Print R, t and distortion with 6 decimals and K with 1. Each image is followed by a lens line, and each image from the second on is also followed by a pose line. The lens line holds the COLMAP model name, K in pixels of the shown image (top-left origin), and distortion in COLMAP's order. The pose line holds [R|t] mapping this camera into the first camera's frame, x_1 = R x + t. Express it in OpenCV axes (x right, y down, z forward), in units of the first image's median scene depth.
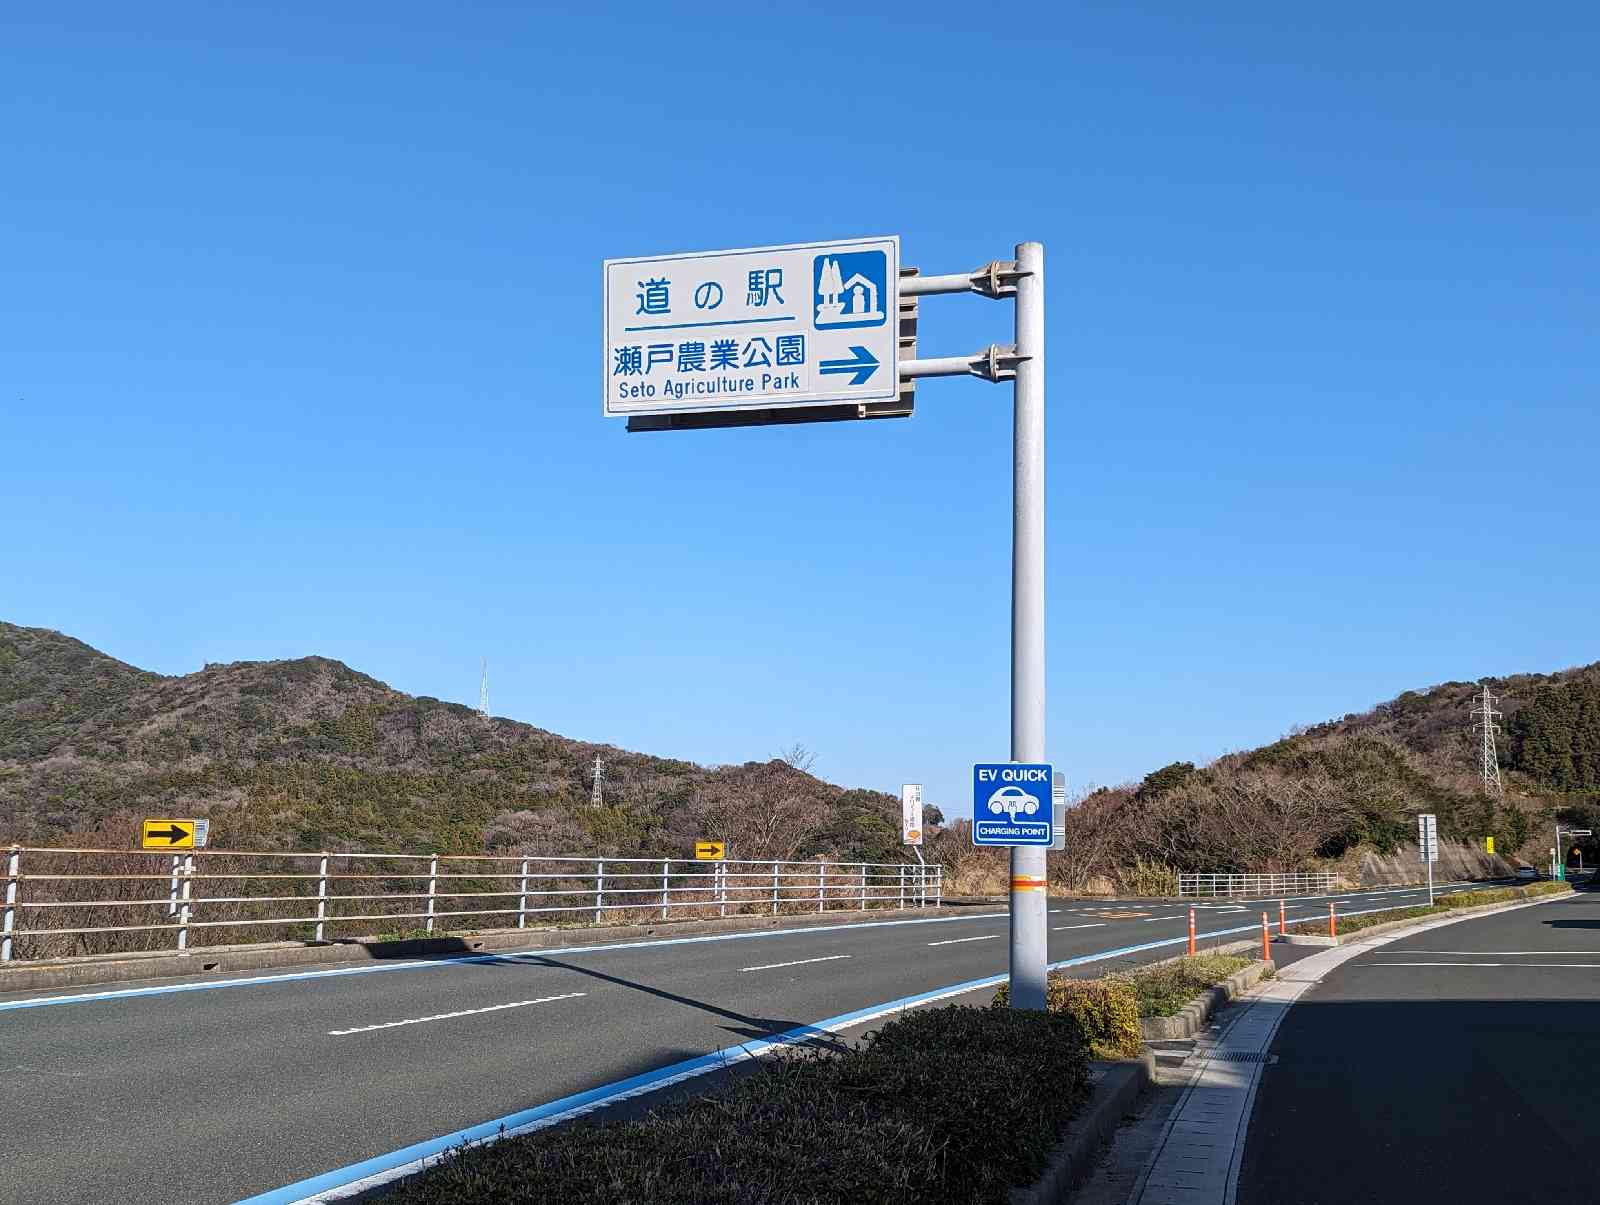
lens RADIAL K [[1716.1, 0, 797.9], [0, 1716.1, 601.5], [0, 0, 1]] dist [0.038391, 0.000000]
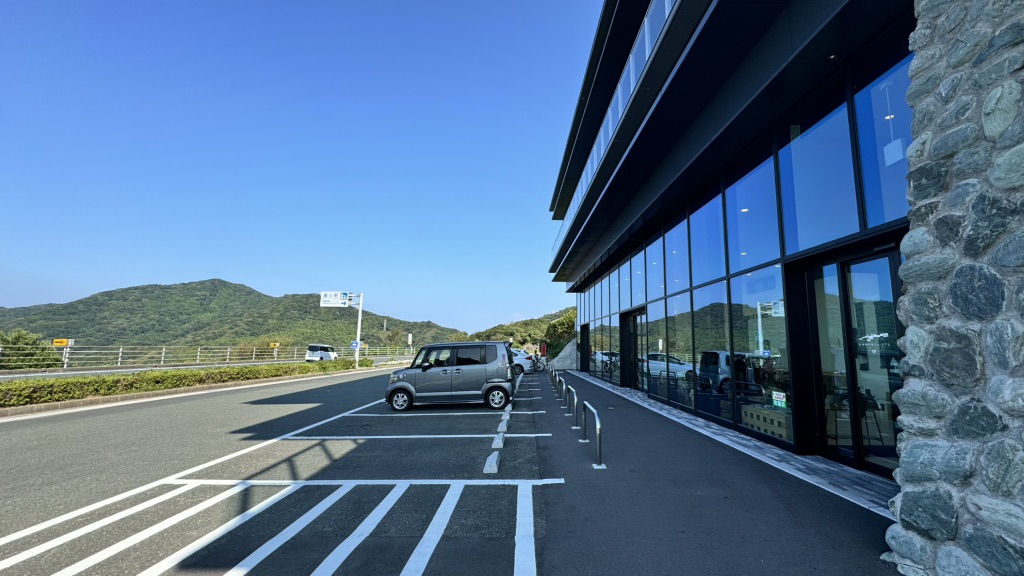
lens RADIAL K [[408.4, 0, 512.0], [0, 408.4, 290.4], [0, 0, 1]] dist [0.001928, 0.000257]
pose [[0.984259, 0.025163, 0.174930, 0.339826], [-0.028633, 0.999440, 0.017342, -0.161525], [-0.174396, -0.022078, 0.984428, -0.930542]]
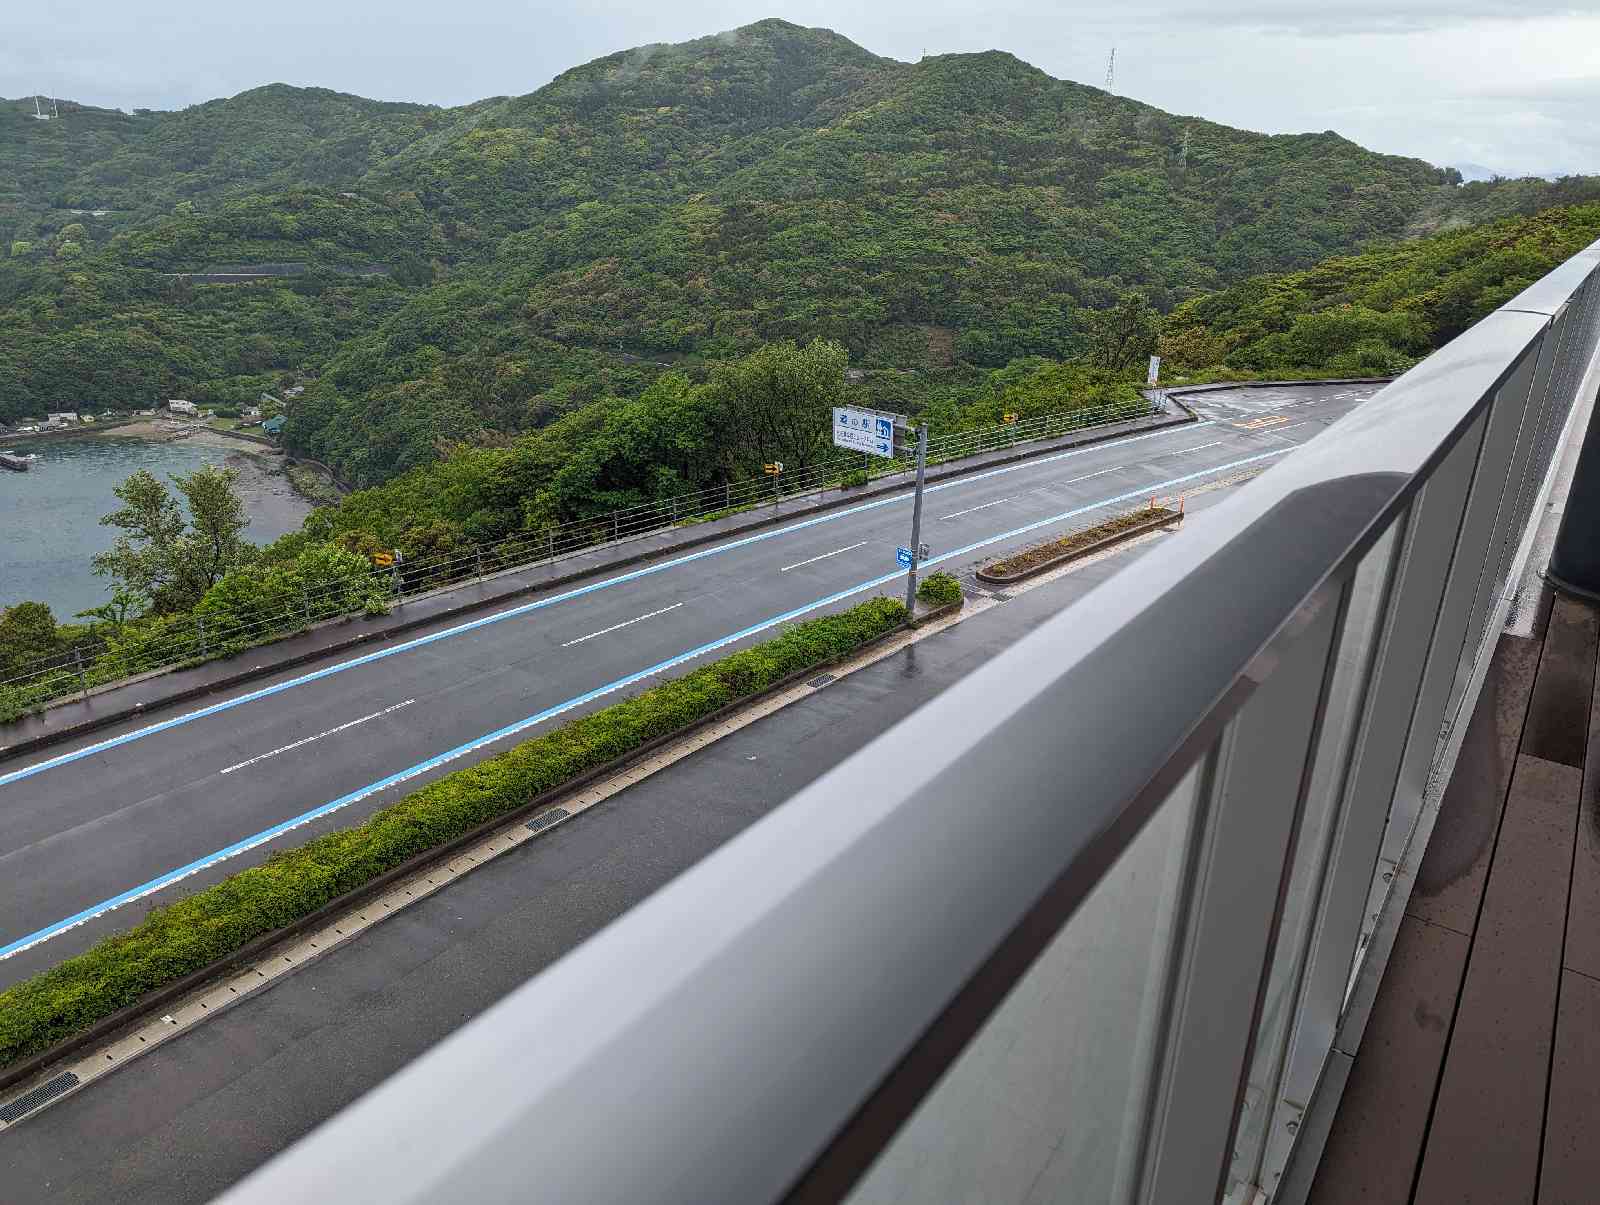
lens RADIAL K [[1129.9, 0, 796.6], [0, 1129.9, 596.9], [0, 0, 1]] dist [0.025099, -0.006051]
pose [[0.905806, 0.160725, -0.392024, 0.535038], [0.046293, 0.882174, 0.468643, -0.611572], [0.421156, -0.442648, 0.791638, -0.775394]]
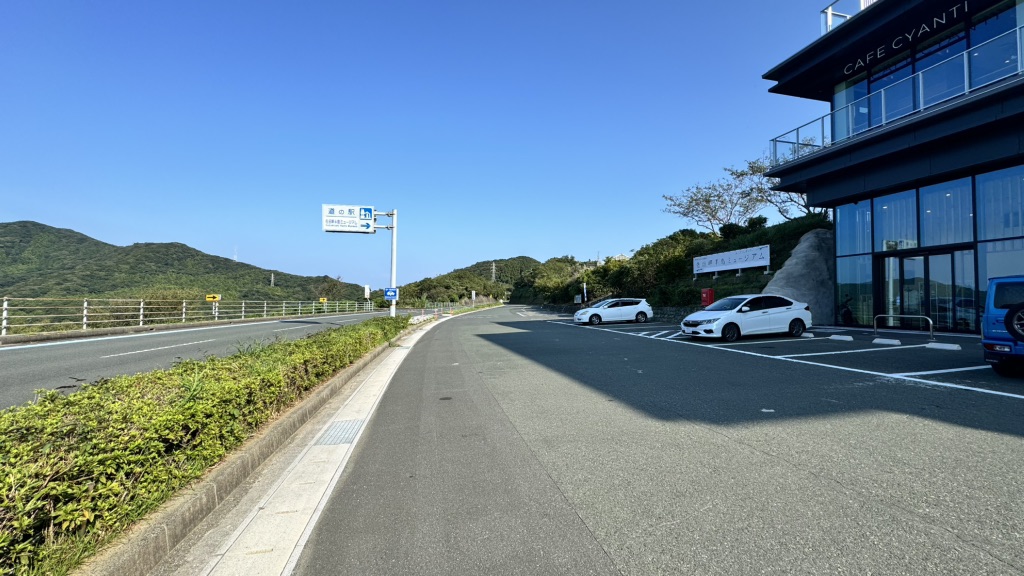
lens RADIAL K [[408.4, 0, 511.0], [0, 408.4, 287.3], [0, 0, 1]] dist [0.001928, 0.000257]
pose [[0.914421, 0.002968, 0.404752, -0.050164], [-0.051389, 0.992732, 0.108819, -0.057134], [-0.401488, -0.120306, 0.907928, -0.351912]]
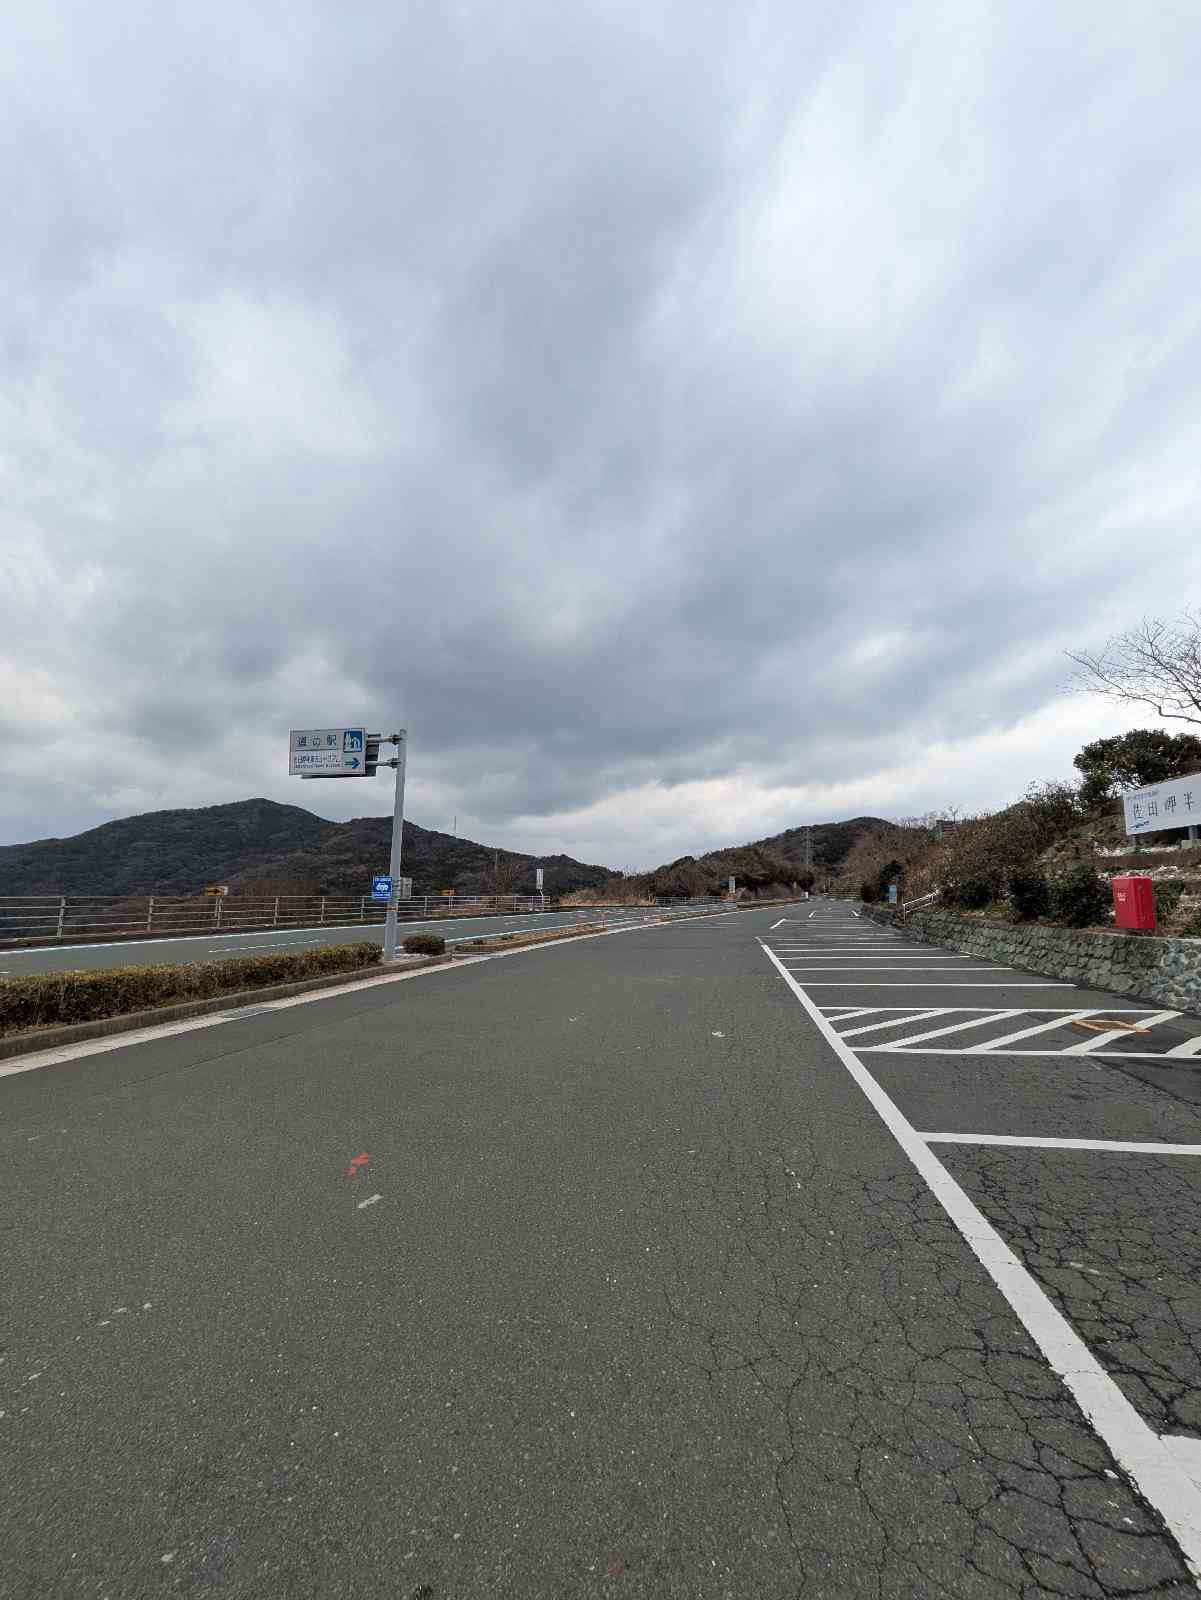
lens RADIAL K [[635.2, 0, 600.8], [0, 635.2, 801.3], [0, 0, 1]] dist [0.002264, 0.000759]
pose [[0.999305, 0.001293, 0.037255, 0.273268], [-0.001652, 0.999953, 0.009605, -0.039939], [-0.037241, -0.009660, 0.999260, -0.183028]]
